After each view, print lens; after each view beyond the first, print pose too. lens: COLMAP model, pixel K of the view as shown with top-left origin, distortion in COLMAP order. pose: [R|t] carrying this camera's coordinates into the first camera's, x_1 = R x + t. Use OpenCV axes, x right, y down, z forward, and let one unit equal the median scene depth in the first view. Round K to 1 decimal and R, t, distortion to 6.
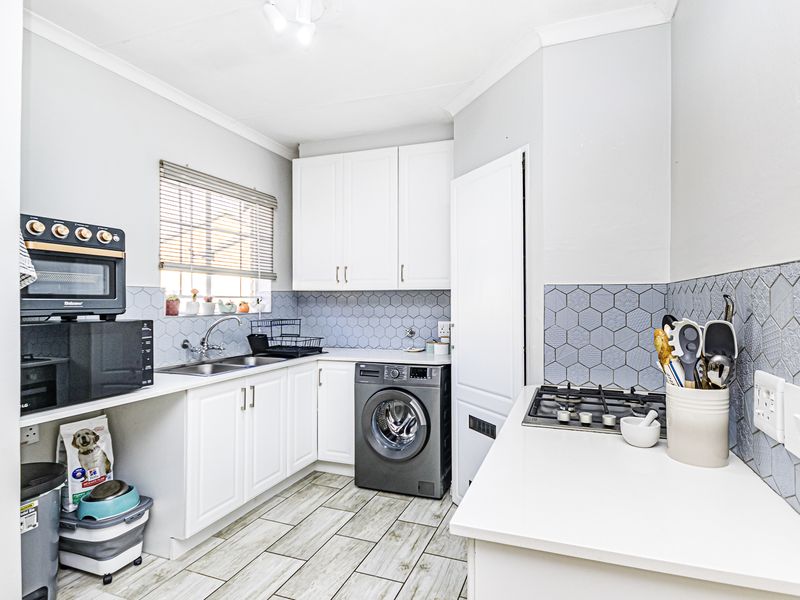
lens RADIAL K [[414.4, 0, 438.9], [0, 414.4, 303.9], [0, 0, 1]] dist [0.006362, -0.001032]
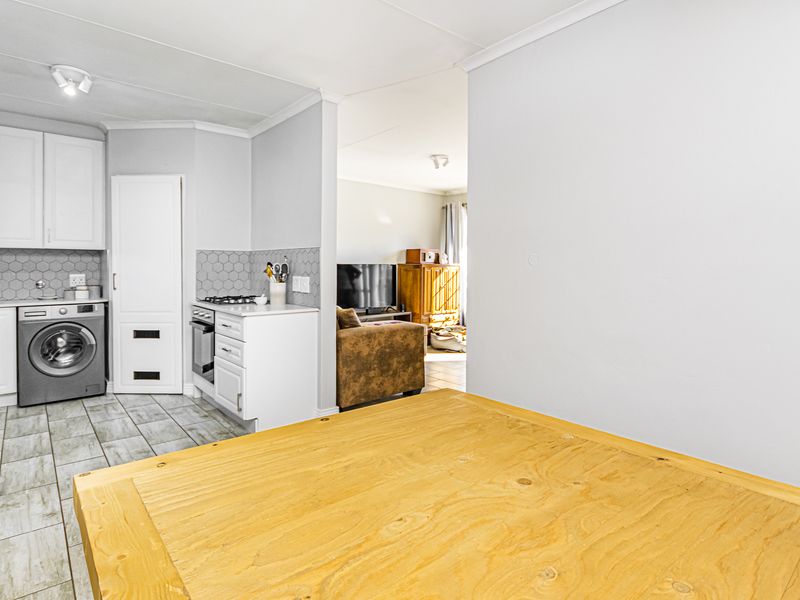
lens RADIAL K [[440.8, 0, 381.8], [0, 440.8, 272.4], [0, 0, 1]] dist [0.004815, -0.003103]
pose [[0.549947, -0.012588, 0.835105, -0.739413], [0.002856, 0.999909, 0.013191, 0.026163], [-0.835195, -0.004869, 0.549932, -0.647877]]
